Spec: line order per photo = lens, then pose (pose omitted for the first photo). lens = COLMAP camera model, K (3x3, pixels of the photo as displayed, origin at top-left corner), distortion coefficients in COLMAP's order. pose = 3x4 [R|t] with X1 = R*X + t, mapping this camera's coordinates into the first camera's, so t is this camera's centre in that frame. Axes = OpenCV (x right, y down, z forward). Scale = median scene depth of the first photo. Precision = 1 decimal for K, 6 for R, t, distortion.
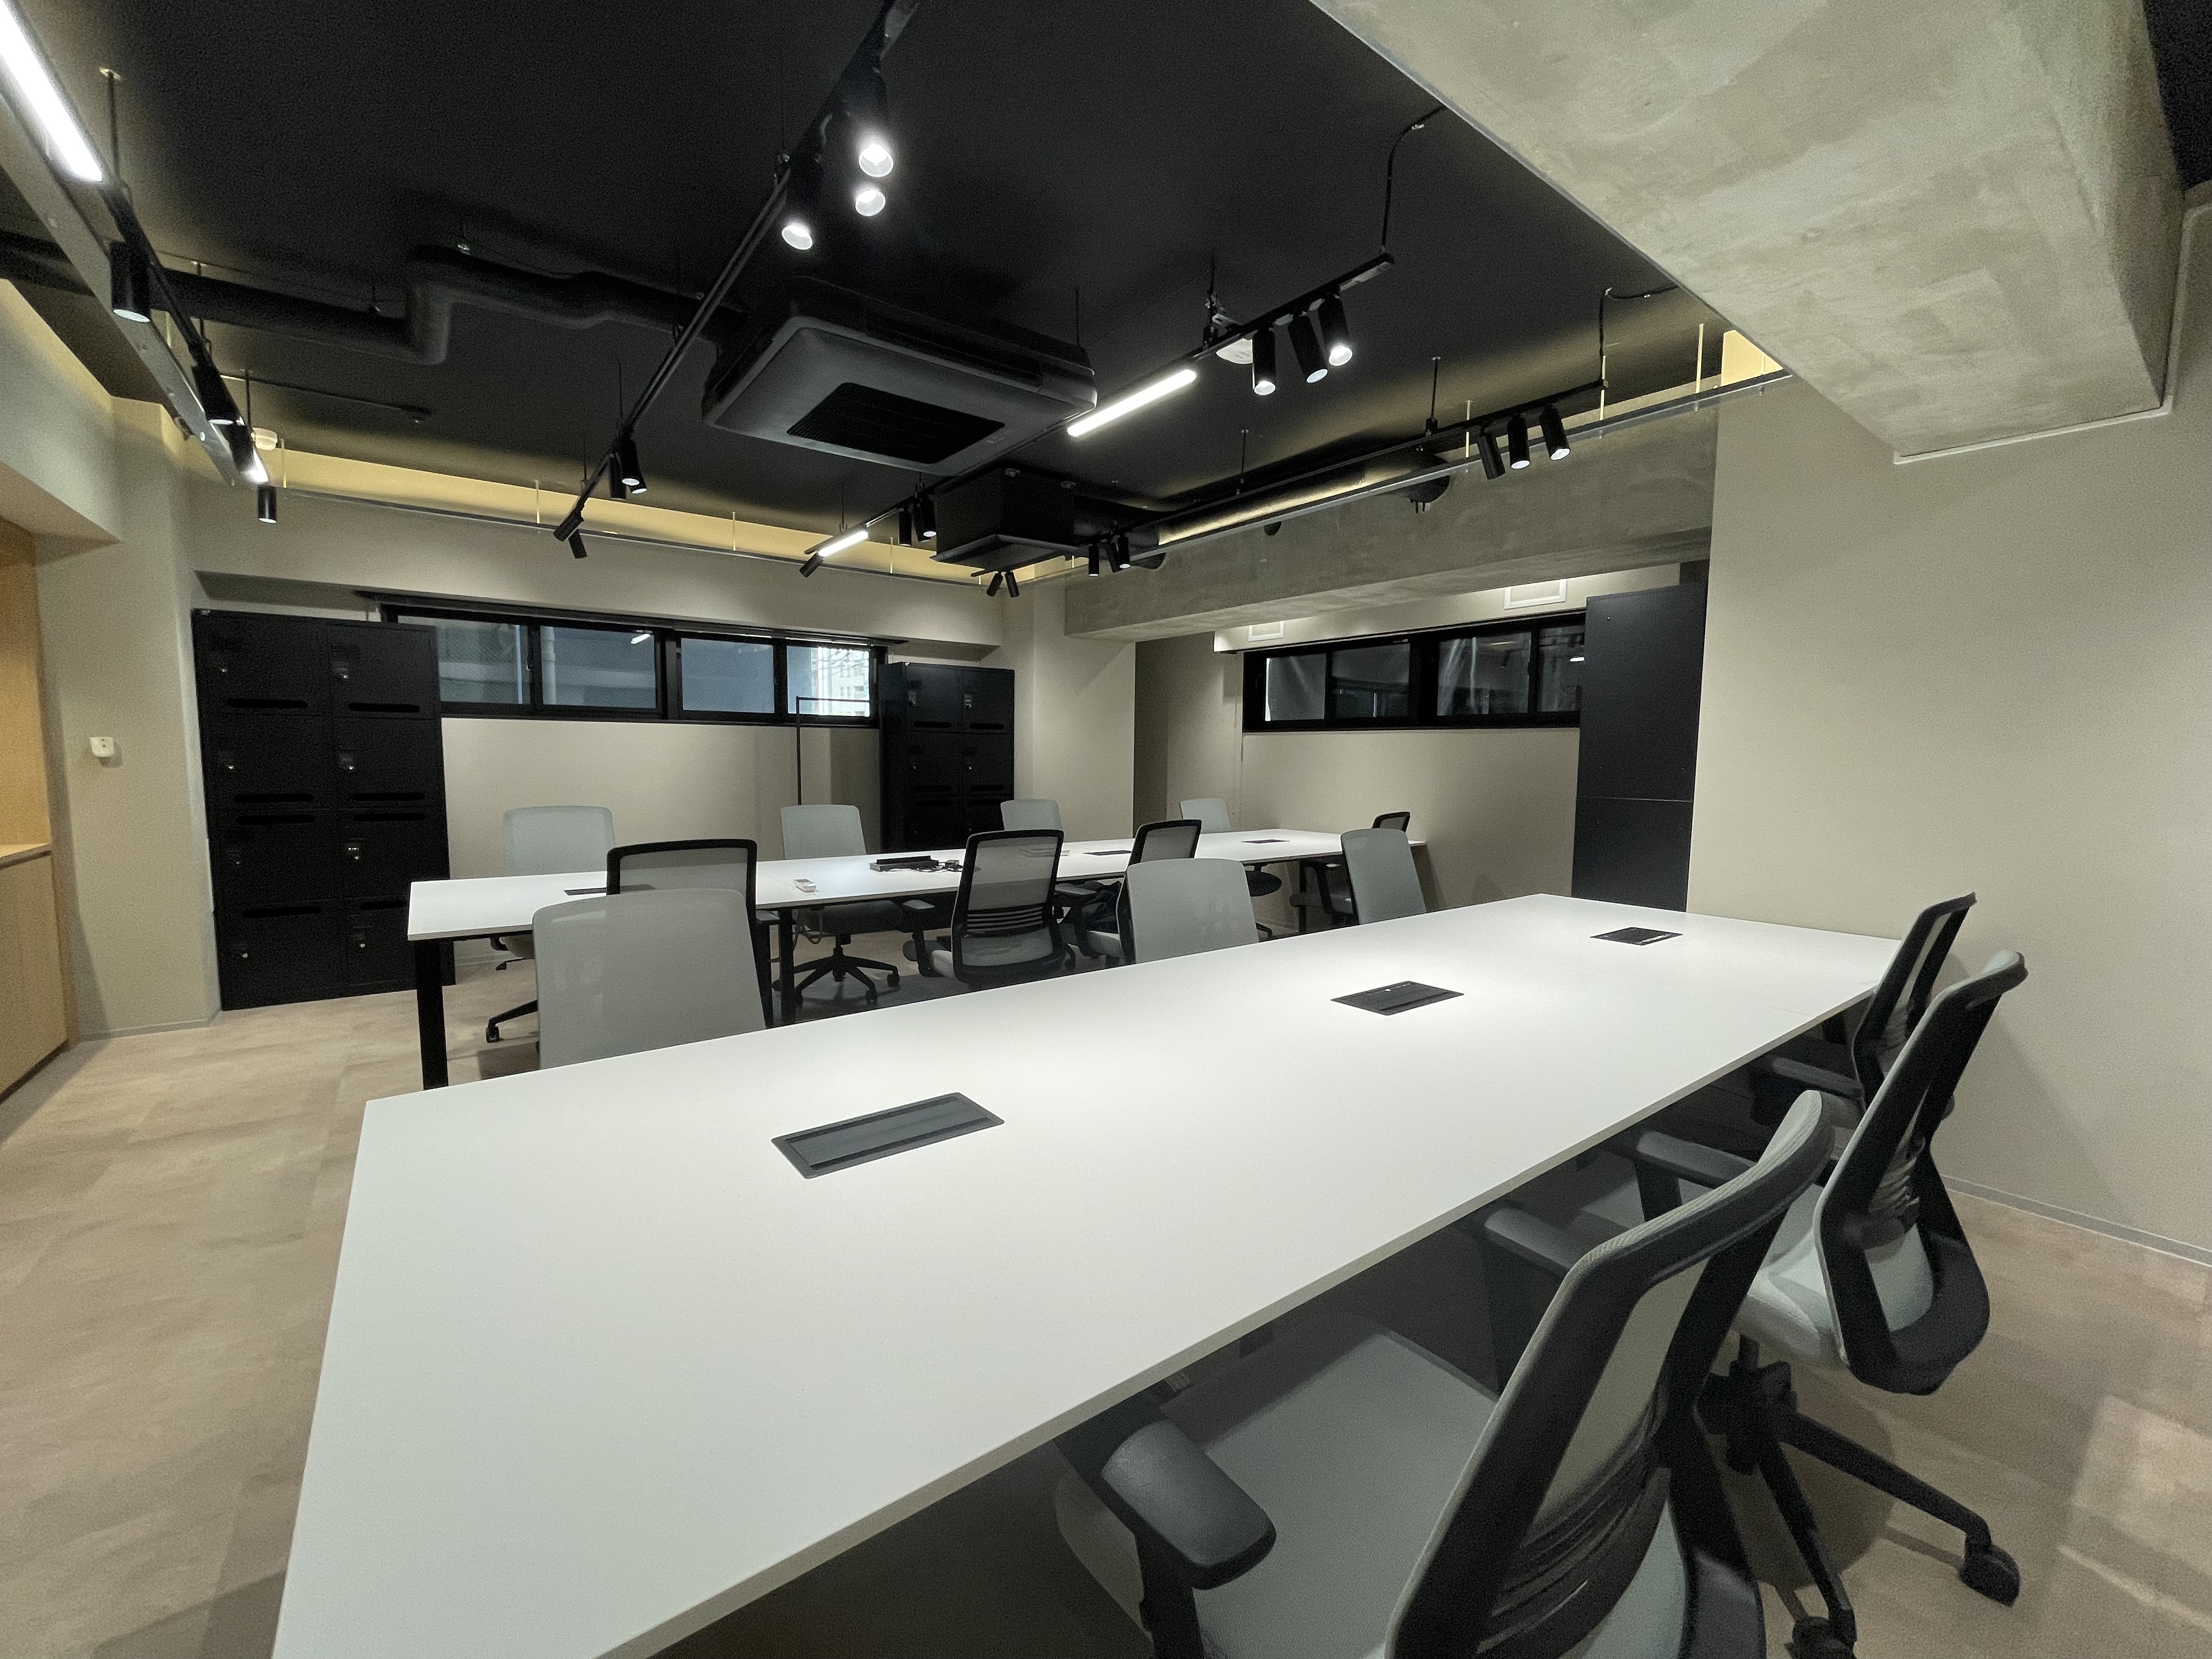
lens RADIAL K [[898.6, 0, 1106.0], [0, 898.6, 829.5], [0, 0, 1]] dist [-0.001447, -0.000015]
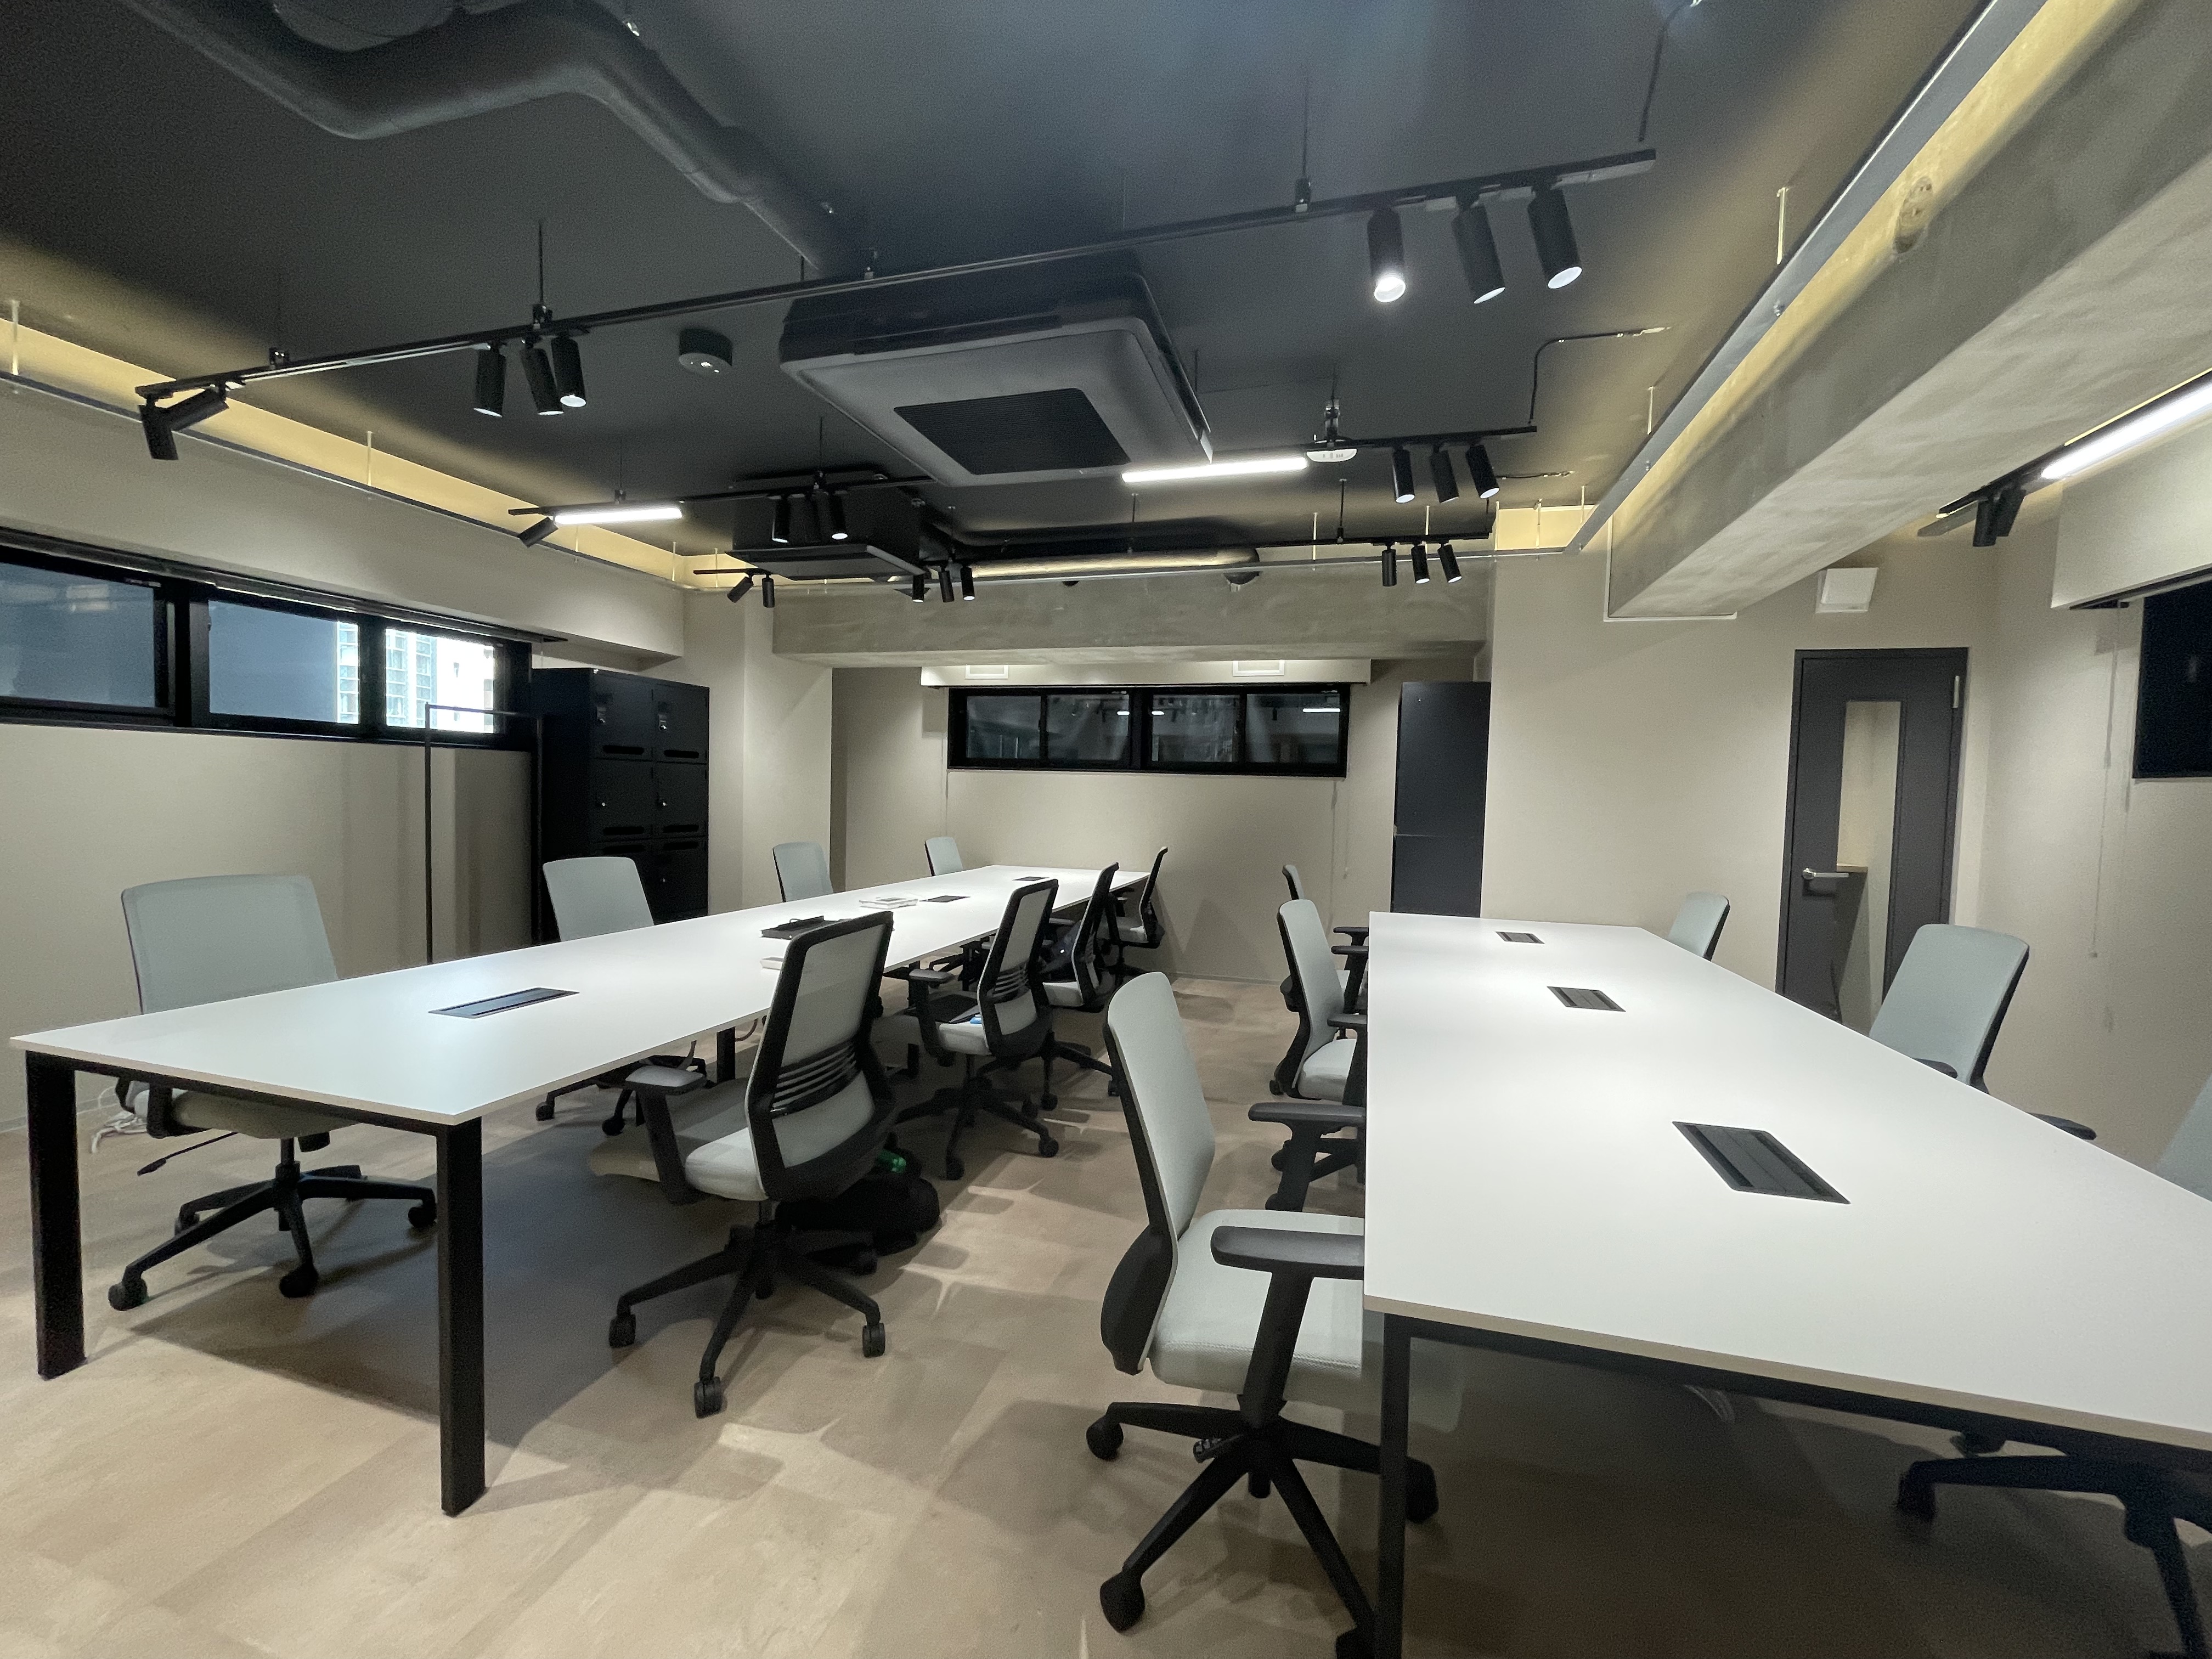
lens RADIAL K [[898.6, 0, 1106.0], [0, 898.6, 829.5], [0, 0, 1]] dist [-0.001447, -0.000015]
pose [[0.807486, -0.012561, 0.589753, -0.342106], [0.030515, 0.999324, -0.020496, -0.018272], [-0.589097, 0.034547, 0.807323, 0.119682]]
